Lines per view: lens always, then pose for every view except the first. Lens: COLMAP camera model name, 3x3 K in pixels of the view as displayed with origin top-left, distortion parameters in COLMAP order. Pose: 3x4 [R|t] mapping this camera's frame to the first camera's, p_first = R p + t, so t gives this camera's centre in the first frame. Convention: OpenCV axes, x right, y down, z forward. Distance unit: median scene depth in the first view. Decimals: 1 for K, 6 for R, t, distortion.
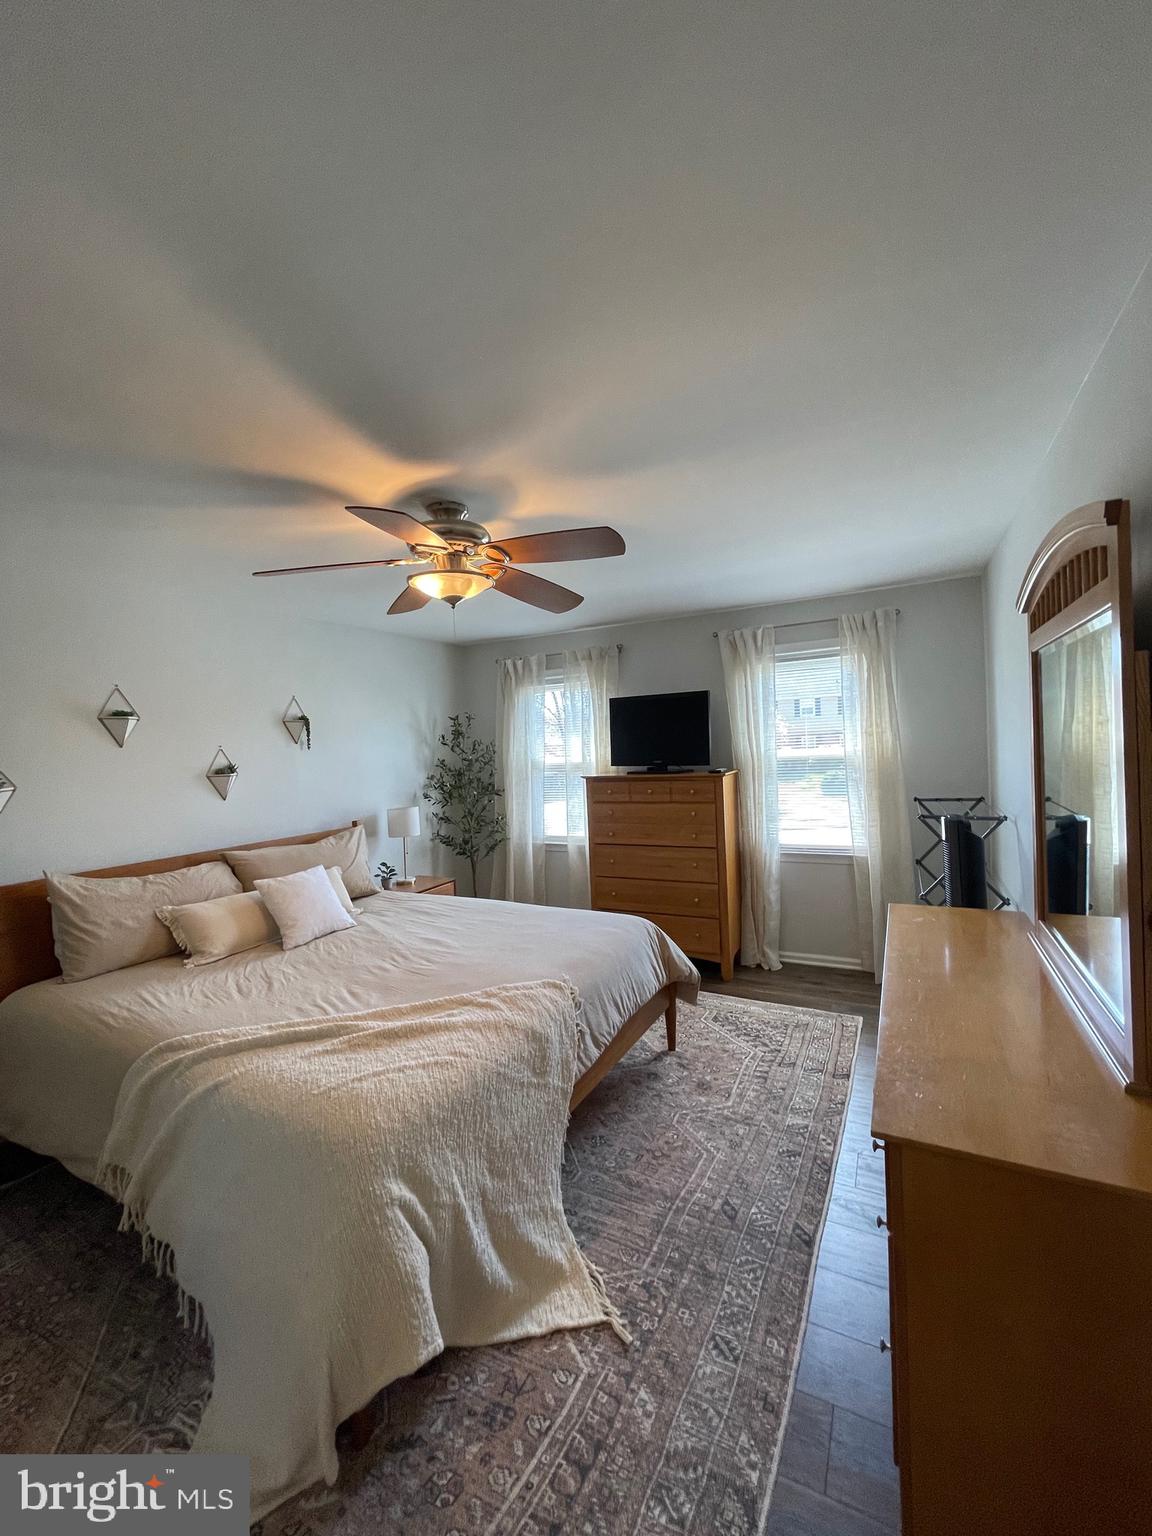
lens RADIAL K [[620.8, 0, 579.8], [0, 620.8, 763.4], [0, 0, 1]] dist [-0.001706, 0.000216]
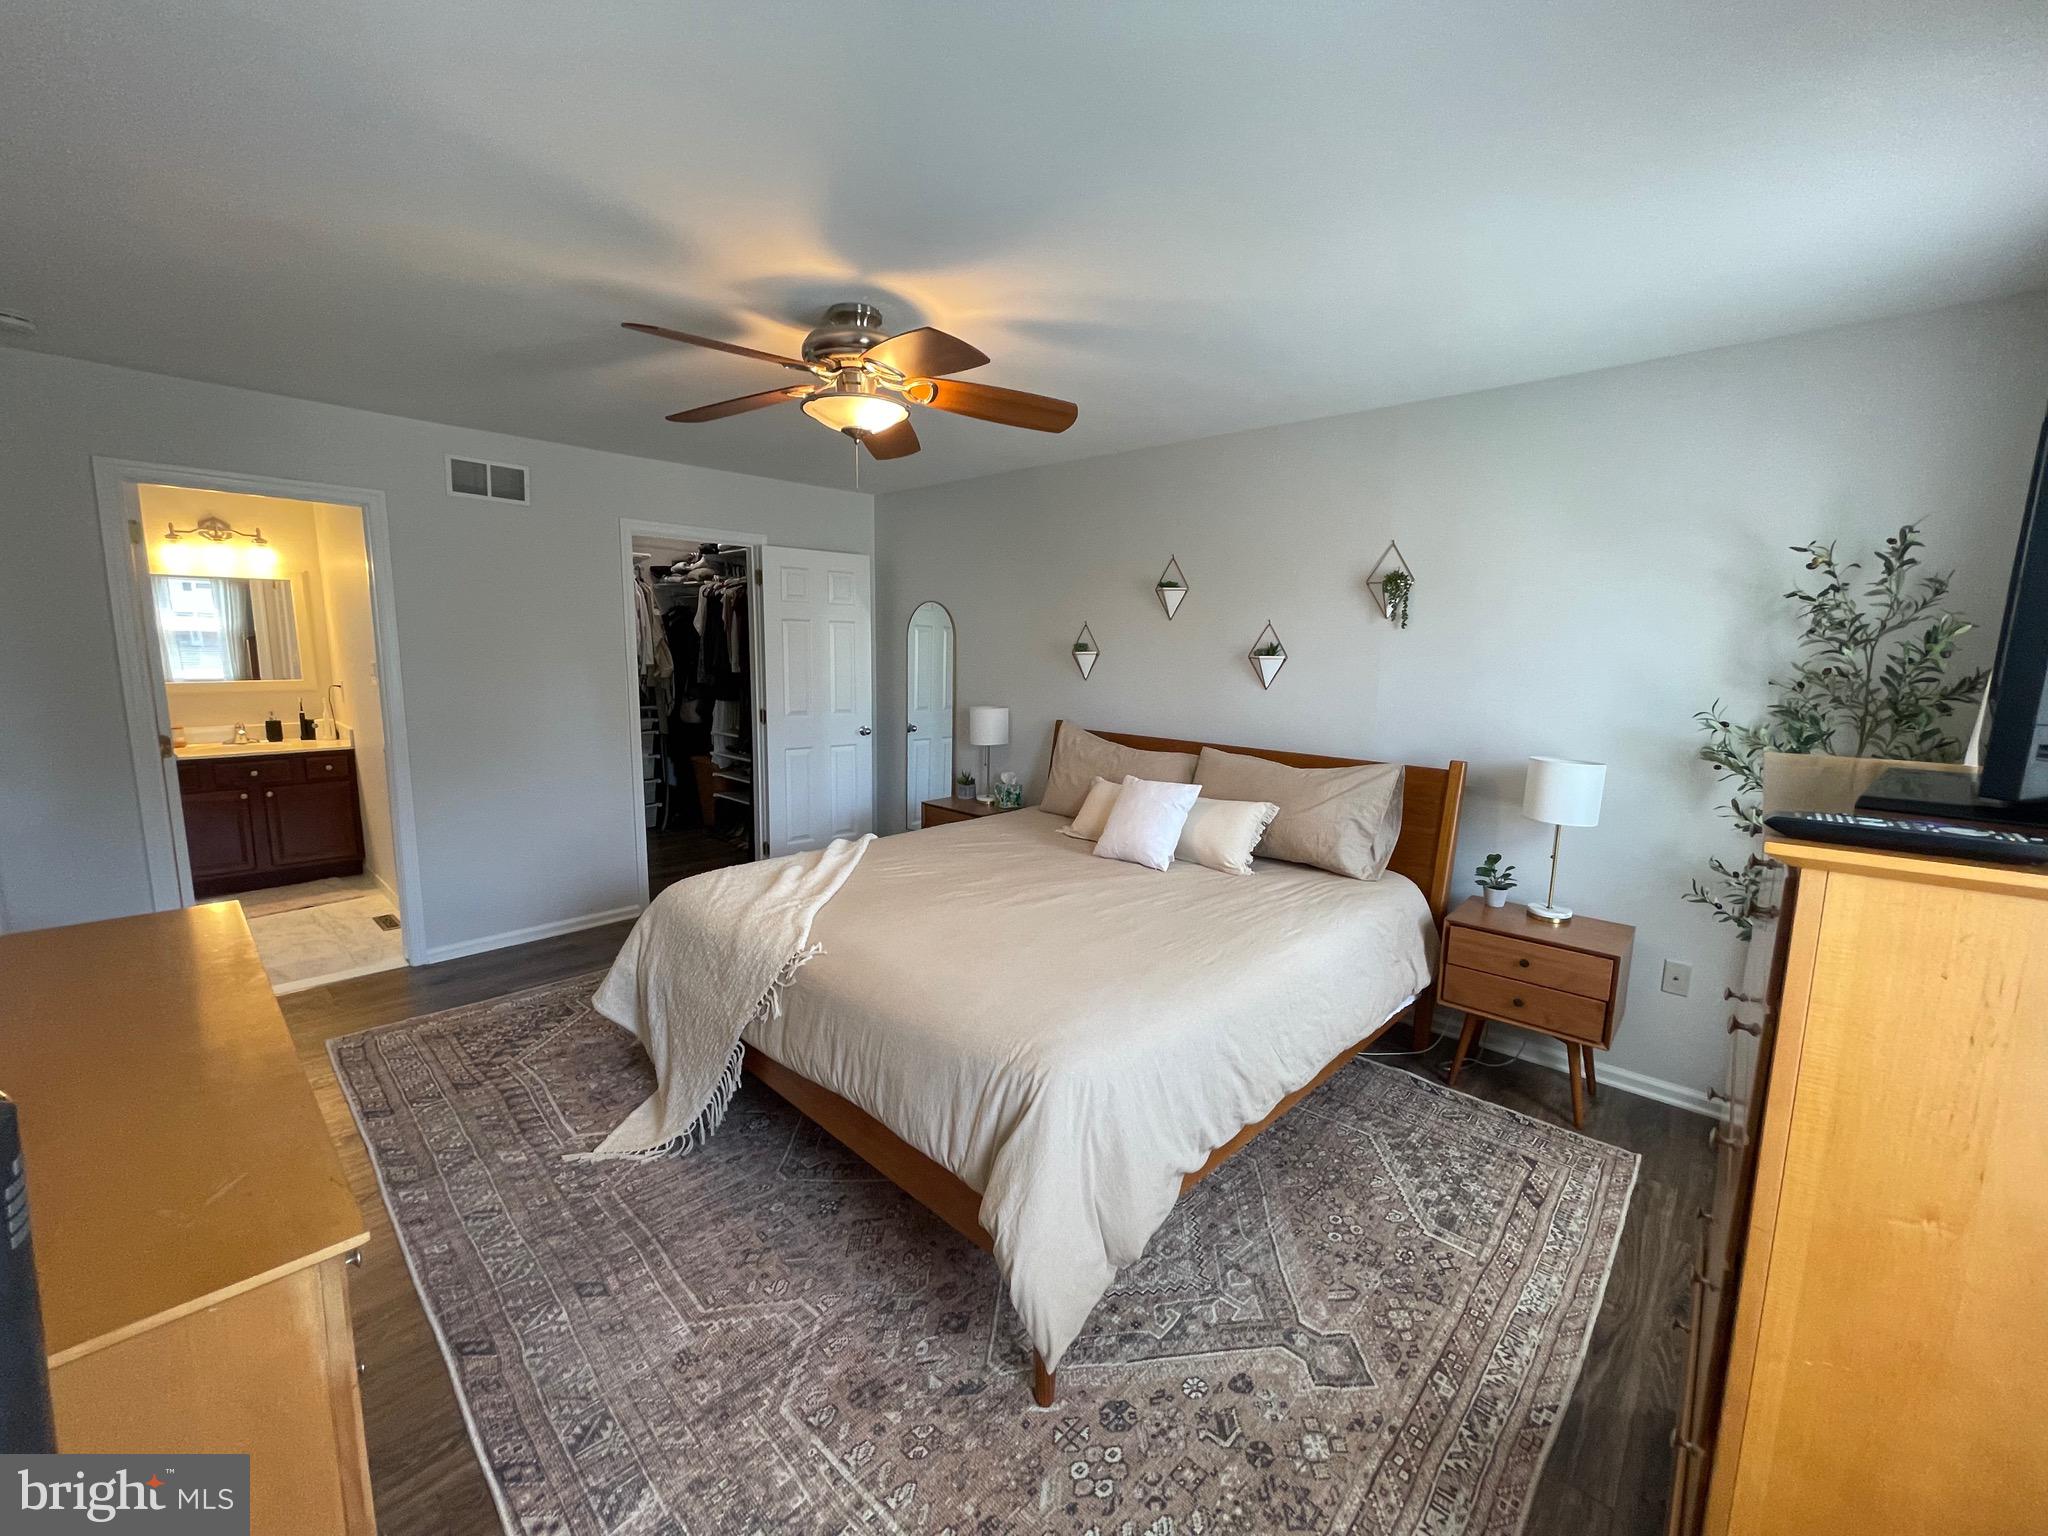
lens RADIAL K [[827.8, 0, 1024.0], [0, 827.8, 768.0], [0, 0, 1]] dist [-0.001706, 0.000216]
pose [[-0.274605, 0.169095, -0.946572, 0.830774], [-0.032316, 0.982237, 0.184841, -0.046633], [0.961014, 0.081348, -0.264263, 1.552238]]
